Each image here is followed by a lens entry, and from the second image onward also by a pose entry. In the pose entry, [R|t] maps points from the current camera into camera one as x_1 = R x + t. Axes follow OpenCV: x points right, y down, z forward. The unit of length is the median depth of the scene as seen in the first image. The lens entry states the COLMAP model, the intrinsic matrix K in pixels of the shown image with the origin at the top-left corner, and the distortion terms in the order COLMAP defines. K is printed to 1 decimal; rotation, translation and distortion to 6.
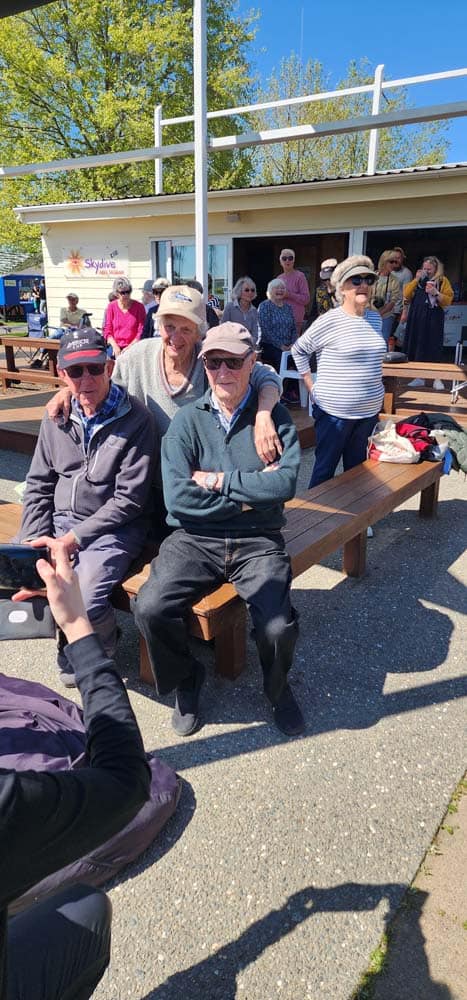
lens RADIAL K [[591.3, 0, 235.7], [0, 591.3, 514.3], [0, 0, 1]] dist [0.026832, -0.000284]
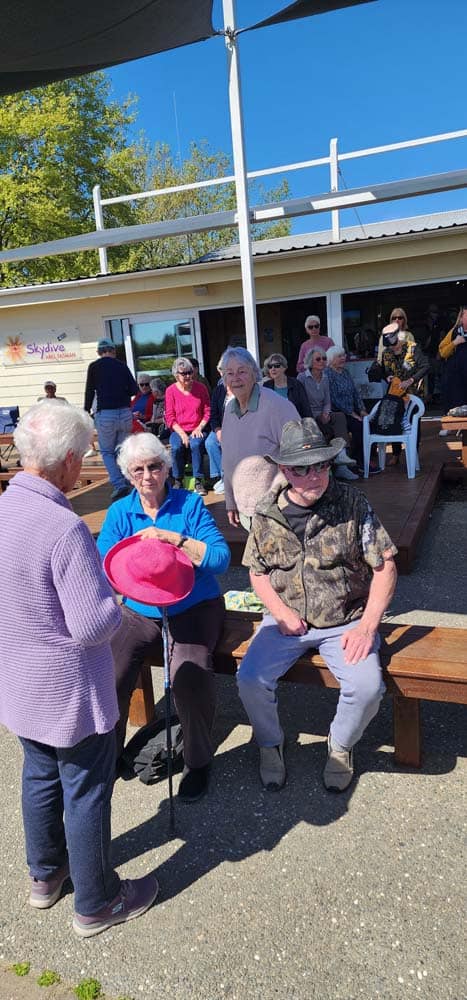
lens RADIAL K [[591.3, 0, 235.7], [0, 591.3, 514.3], [0, 0, 1]] dist [0.026832, -0.000284]
pose [[0.979606, -0.120712, 0.160625, -0.159326], [0.137517, 0.985644, -0.097954, -0.048125], [-0.146495, 0.118045, 0.982143, 0.109202]]
